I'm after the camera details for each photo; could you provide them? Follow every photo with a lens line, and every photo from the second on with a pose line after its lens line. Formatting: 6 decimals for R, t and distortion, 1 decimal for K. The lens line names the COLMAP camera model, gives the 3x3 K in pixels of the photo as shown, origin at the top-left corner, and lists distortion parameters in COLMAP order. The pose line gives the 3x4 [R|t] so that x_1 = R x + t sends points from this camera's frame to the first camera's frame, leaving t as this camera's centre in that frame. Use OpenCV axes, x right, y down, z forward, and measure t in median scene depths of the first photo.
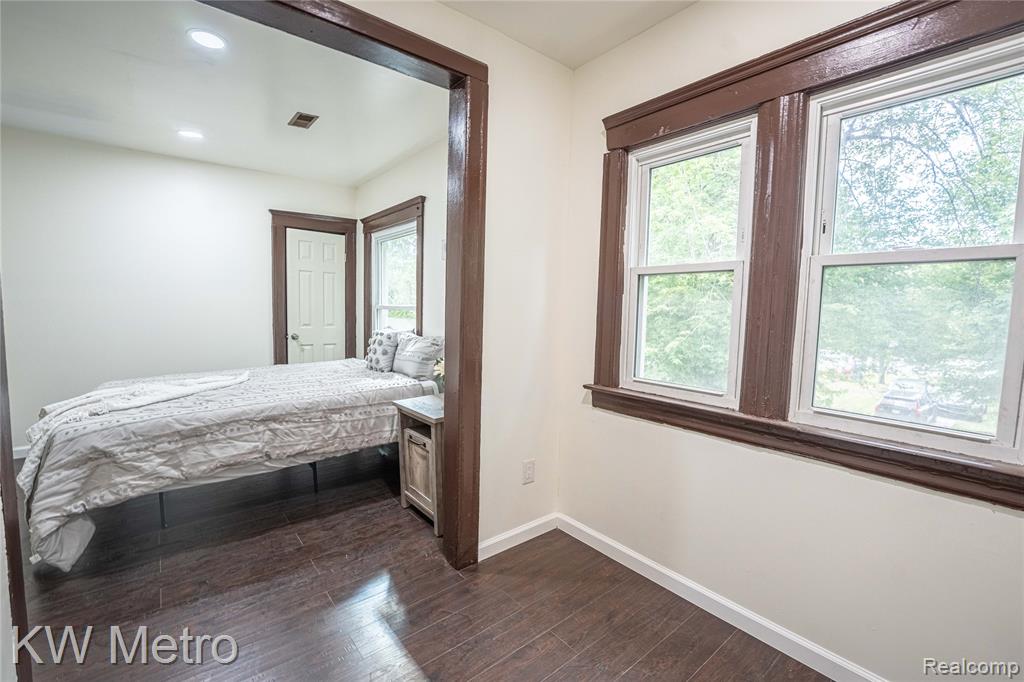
lens RADIAL K [[430.5, 0, 513.4], [0, 430.5, 343.3], [0, 0, 1]] dist [-0.020719, -0.000125]
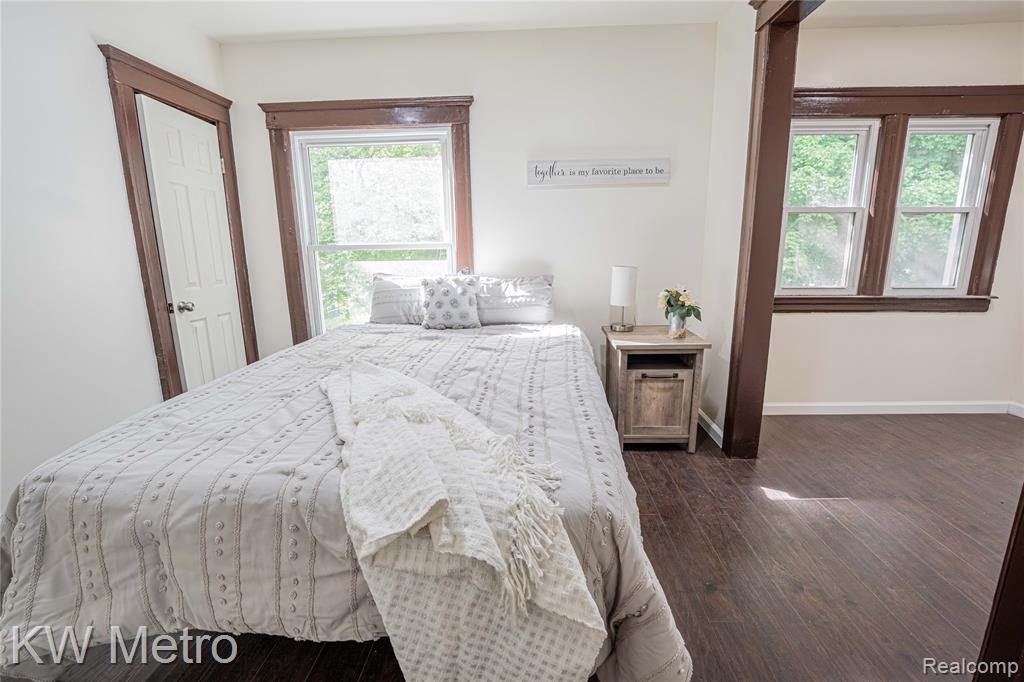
lens RADIAL K [[420.3, 0, 510.1], [0, 420.3, 341.9], [0, 0, 1]] dist [-0.023439, -0.000151]
pose [[0.668251, -0.182151, 0.721292, -1.129868], [0.089685, 0.982215, 0.164953, -0.038451], [-0.738510, -0.045542, 0.672703, 0.609233]]
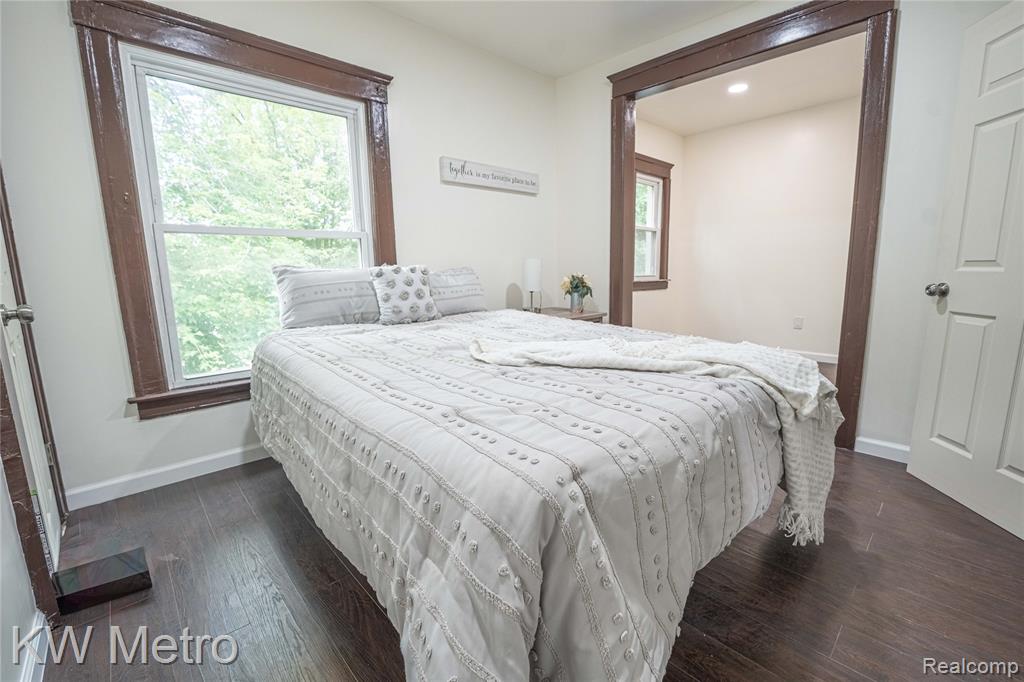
lens RADIAL K [[430.5, 0, 513.4], [0, 430.5, 343.3], [0, 0, 1]] dist [-0.020719, -0.000125]
pose [[-0.066638, -0.201967, 0.977123, -1.464892], [0.081462, 0.974929, 0.207069, -0.051430], [-0.994446, 0.093397, -0.048515, 1.256442]]
